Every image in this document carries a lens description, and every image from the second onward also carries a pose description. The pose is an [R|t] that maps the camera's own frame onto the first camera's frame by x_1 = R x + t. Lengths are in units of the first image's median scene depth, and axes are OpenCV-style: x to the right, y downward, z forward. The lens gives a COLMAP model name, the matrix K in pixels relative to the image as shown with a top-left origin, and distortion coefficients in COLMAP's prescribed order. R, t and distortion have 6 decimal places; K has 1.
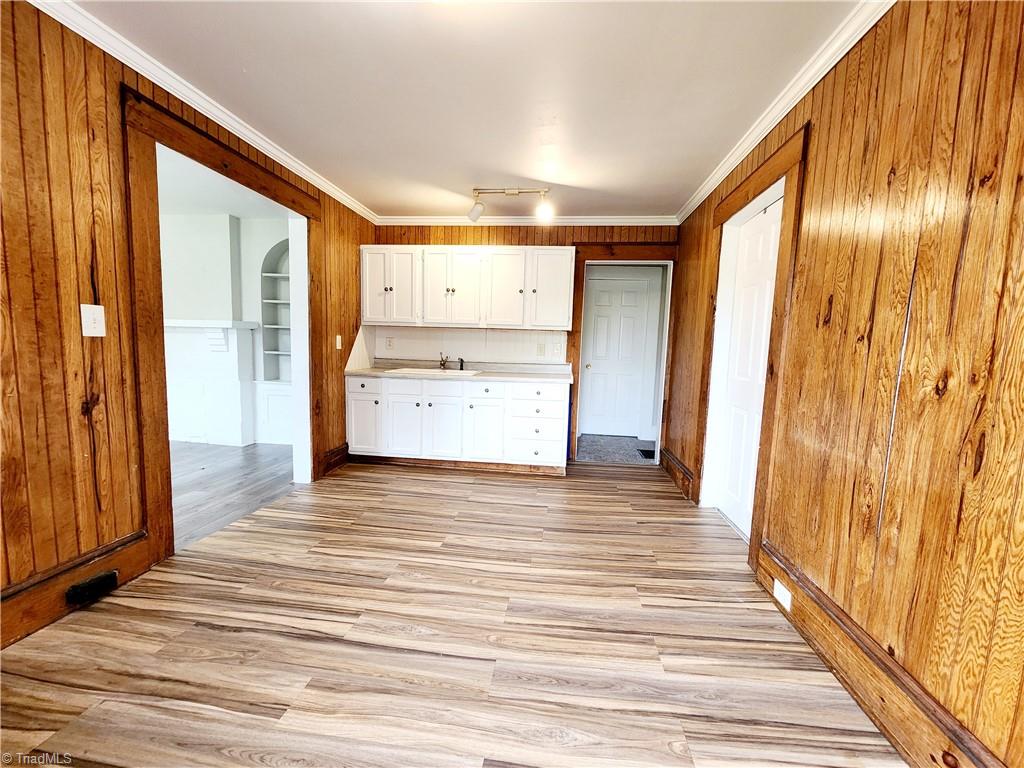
lens RADIAL K [[418.2, 0, 512.0], [0, 418.2, 384.0], [0, 0, 1]] dist [-0.014108, 0.000120]
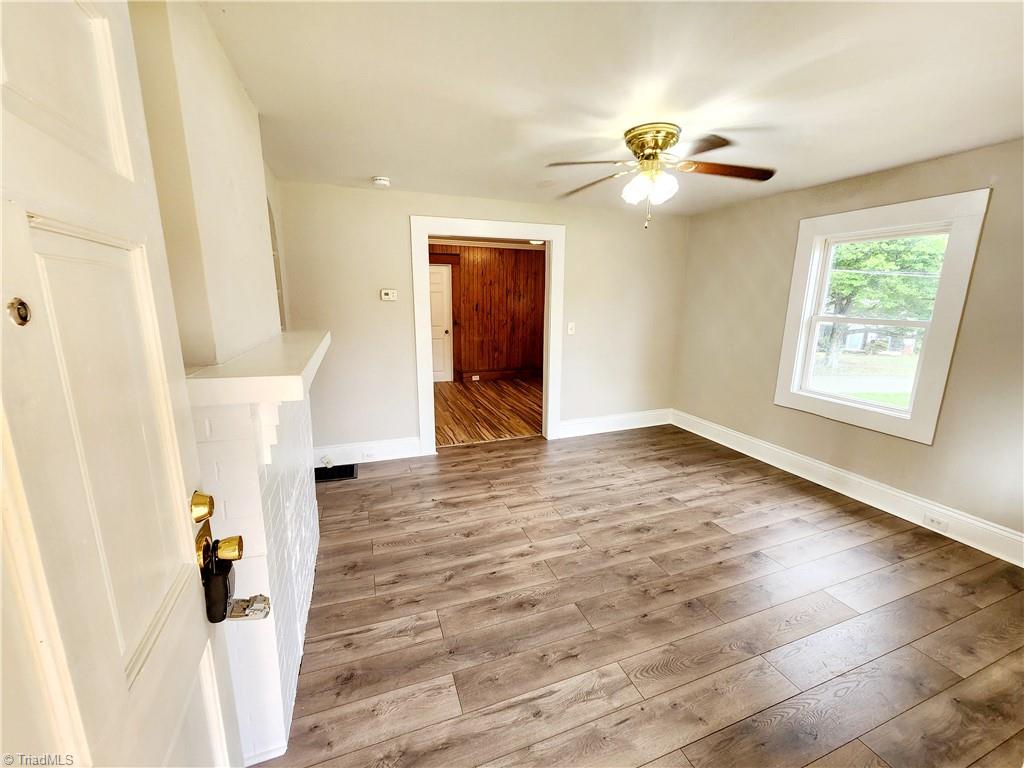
lens RADIAL K [[418.2, 0, 512.0], [0, 418.2, 384.0], [0, 0, 1]] dist [-0.014108, 0.000120]
pose [[-0.457204, -0.213470, 0.863362, -1.629093], [0.068772, 0.959374, 0.273628, -0.283727], [-0.886699, 0.184479, -0.423949, 1.276240]]
